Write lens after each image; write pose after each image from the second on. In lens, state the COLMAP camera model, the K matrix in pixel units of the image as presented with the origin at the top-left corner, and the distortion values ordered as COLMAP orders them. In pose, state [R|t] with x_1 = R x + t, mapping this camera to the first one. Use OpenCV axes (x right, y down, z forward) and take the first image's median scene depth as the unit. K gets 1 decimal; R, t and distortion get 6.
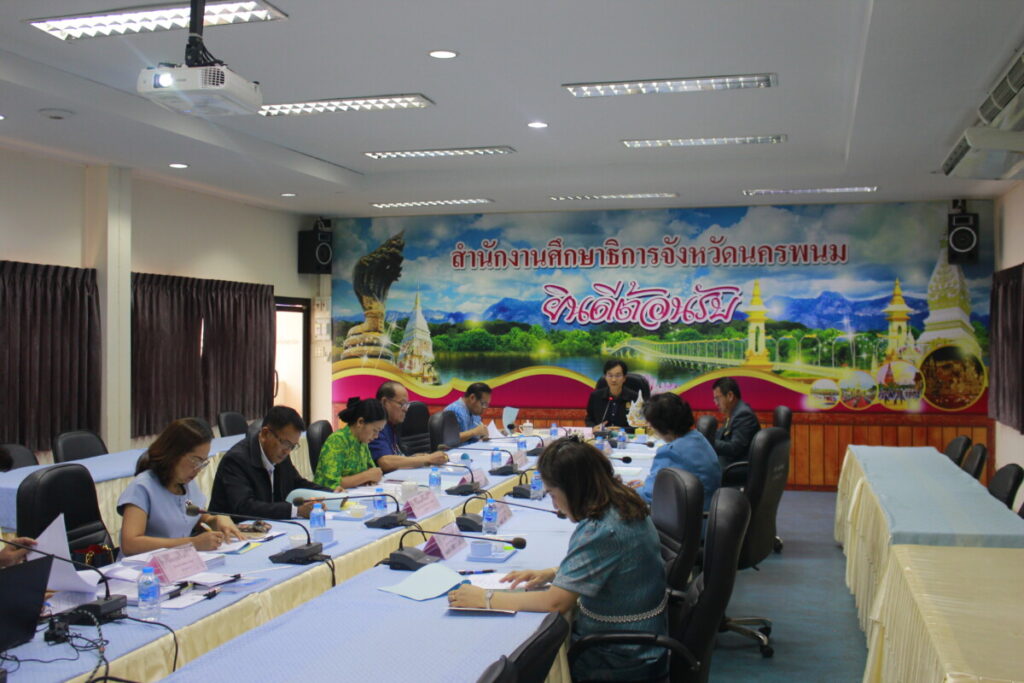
lens RADIAL K [[1097.1, 0, 511.7], [0, 1097.1, 336.1], [0, 0, 1]] dist [-0.081937, 0.000000]
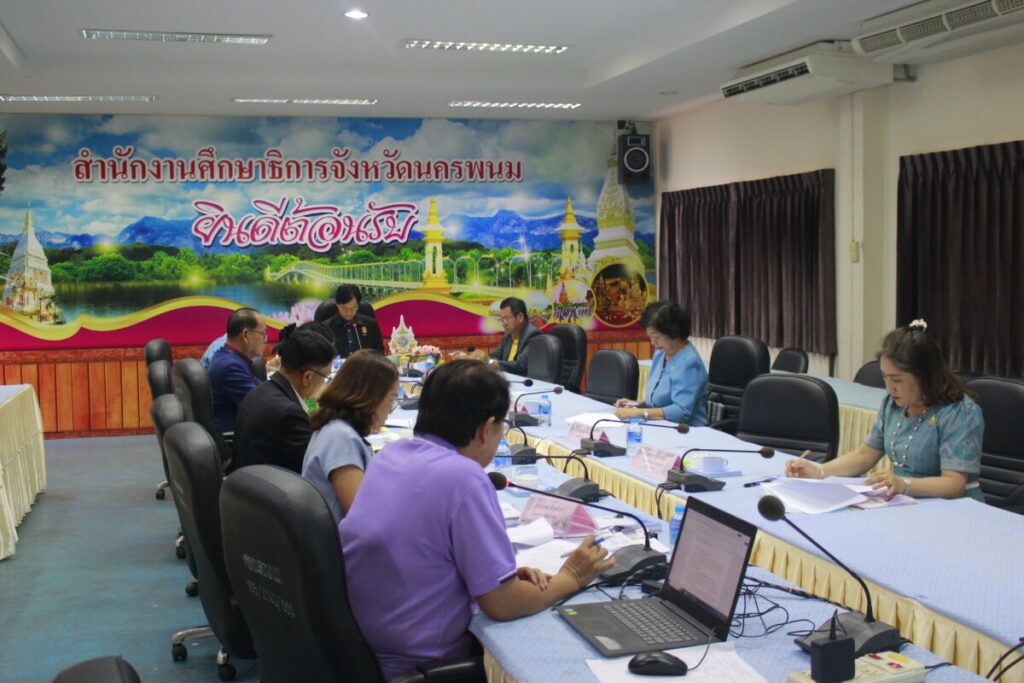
lens RADIAL K [[1196.6, 0, 513.1], [0, 1196.6, 344.0], [0, 0, 1]] dist [-0.065060, 0.000000]
pose [[0.853969, -0.051732, 0.517746, -0.253559], [0.016164, 0.997203, 0.072978, 0.000582], [-0.520073, -0.053953, 0.852416, 0.076357]]
